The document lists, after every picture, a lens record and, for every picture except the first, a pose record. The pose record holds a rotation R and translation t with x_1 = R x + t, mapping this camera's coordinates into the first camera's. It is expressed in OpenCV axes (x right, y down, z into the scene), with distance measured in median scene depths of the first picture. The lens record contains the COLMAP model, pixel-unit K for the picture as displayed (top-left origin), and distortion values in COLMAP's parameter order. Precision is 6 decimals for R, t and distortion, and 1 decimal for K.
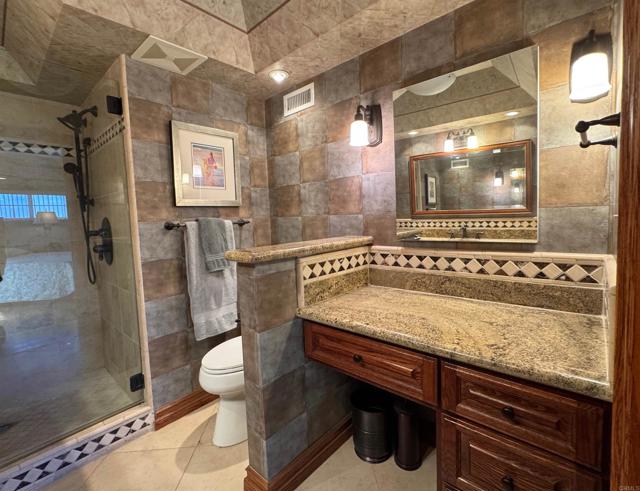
lens RADIAL K [[303.2, 0, 319.6], [0, 303.2, 239.2], [0, 0, 1]] dist [-0.000692, -0.000499]
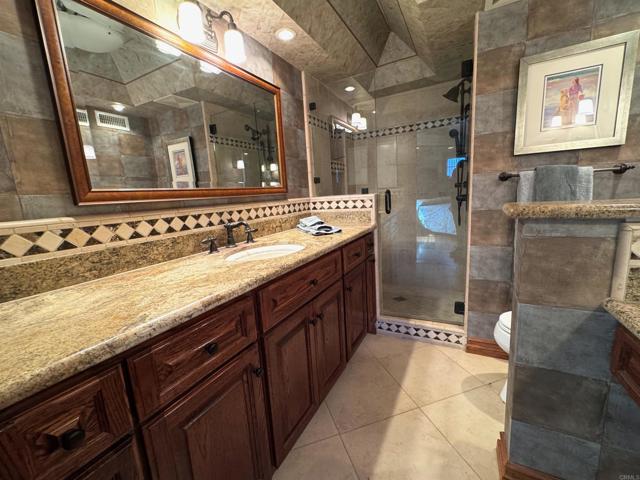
lens RADIAL K [[263.3, 0, 318.9], [0, 263.3, 240.9], [0, 0, 1]] dist [-0.000389, -0.000022]
pose [[0.238042, 0.196497, -0.951170, 0.231101], [-0.021920, 0.980158, 0.197000, 0.005940], [0.971007, -0.026045, 0.237626, 0.197838]]
